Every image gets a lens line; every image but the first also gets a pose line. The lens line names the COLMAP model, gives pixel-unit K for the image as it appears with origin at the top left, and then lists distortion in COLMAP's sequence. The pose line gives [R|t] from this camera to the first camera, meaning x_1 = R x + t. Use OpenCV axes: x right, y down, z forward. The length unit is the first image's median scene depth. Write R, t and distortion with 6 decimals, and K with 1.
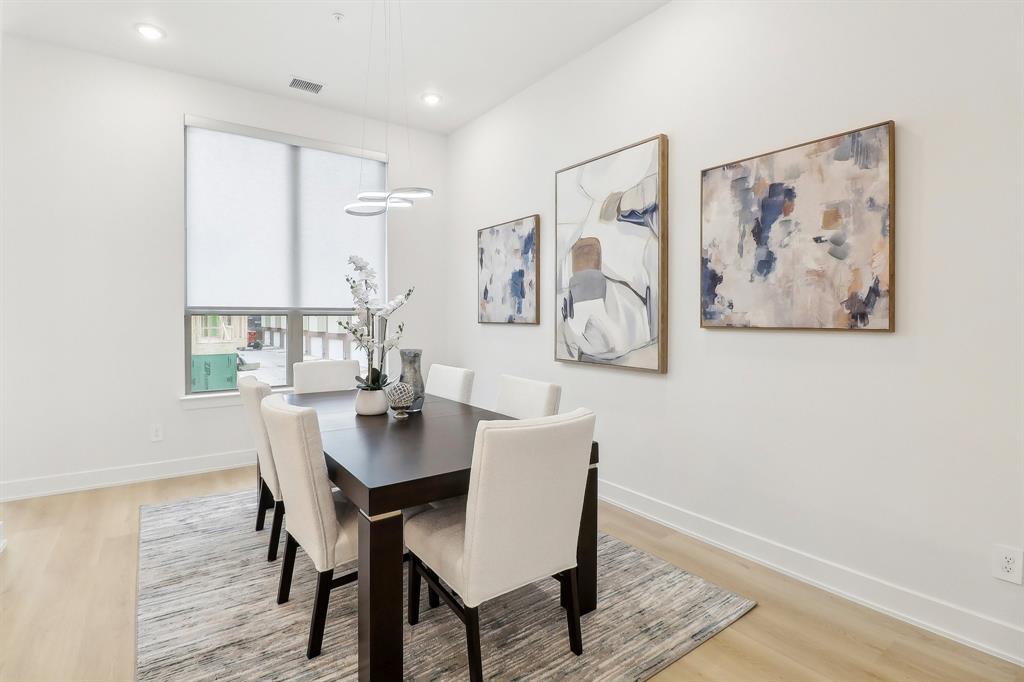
lens RADIAL K [[499.3, 0, 503.9], [0, 499.3, 333.3], [0, 0, 1]] dist [-0.010680, -0.003008]
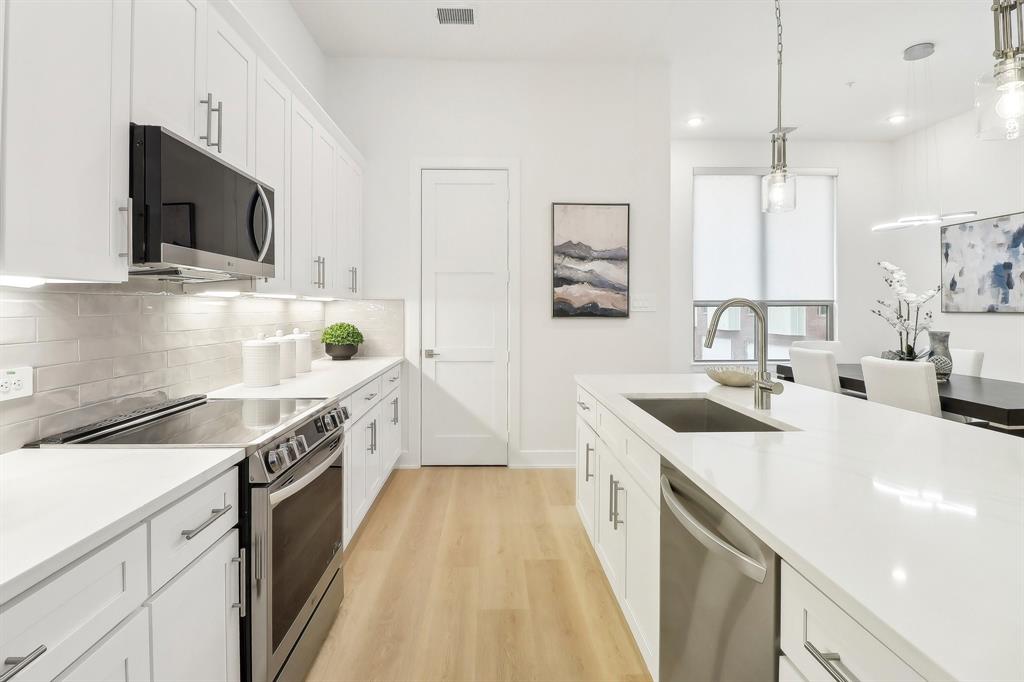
lens RADIAL K [[499.3, 0, 514.2], [0, 499.3, 312.4], [0, 0, 1]] dist [-0.010680, -0.003008]
pose [[0.836591, 0.002831, -0.547820, -0.263238], [-0.015617, 0.999704, -0.018681, 0.015412], [0.547605, 0.024184, 0.836387, -0.444270]]
